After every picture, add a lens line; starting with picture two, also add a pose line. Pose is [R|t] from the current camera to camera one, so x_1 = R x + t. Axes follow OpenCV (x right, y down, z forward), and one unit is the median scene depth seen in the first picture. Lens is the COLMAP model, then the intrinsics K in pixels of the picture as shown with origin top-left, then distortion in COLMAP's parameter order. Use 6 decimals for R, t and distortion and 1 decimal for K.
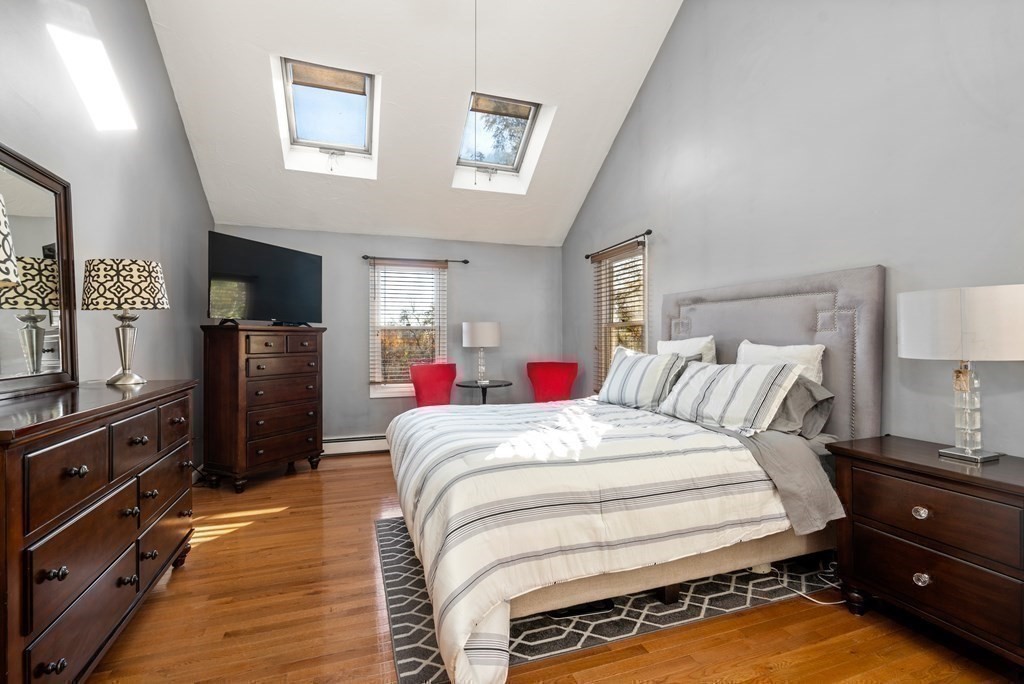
lens RADIAL K [[467.5, 0, 511.7], [0, 467.5, 354.5], [0, 0, 1]] dist [0.001467, 0.001058]
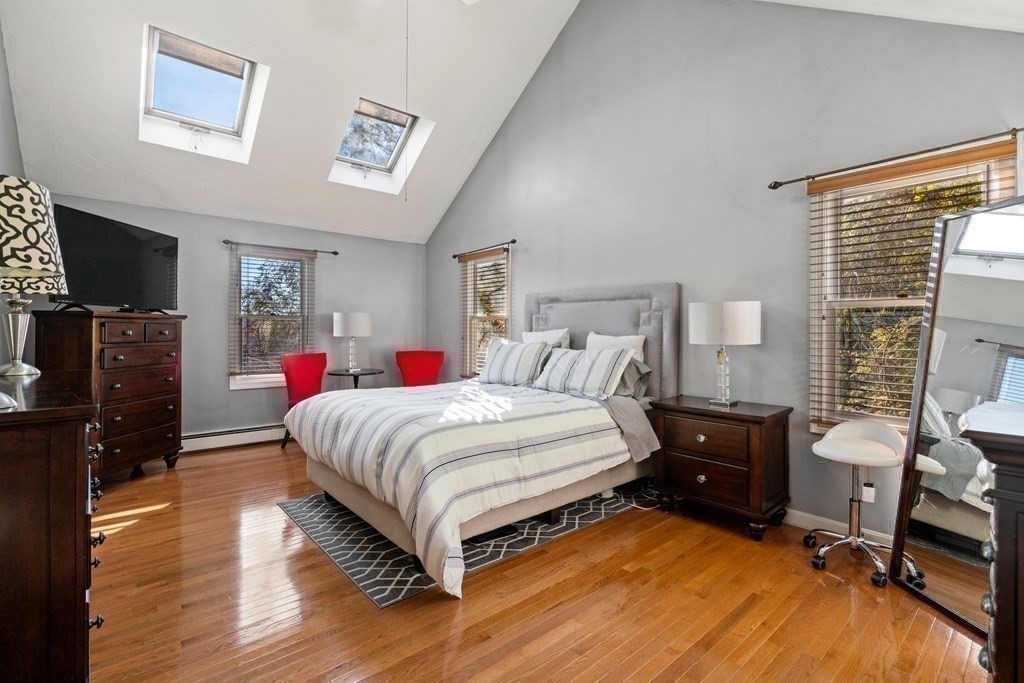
lens RADIAL K [[467.5, 0, 511.7], [0, 467.5, 354.0], [0, 0, 1]] dist [0.001467, 0.001058]
pose [[0.933353, -0.010091, 0.358819, -0.234576], [0.003605, 0.999818, 0.018741, 0.007782], [-0.358943, -0.016198, 0.933219, -0.200651]]
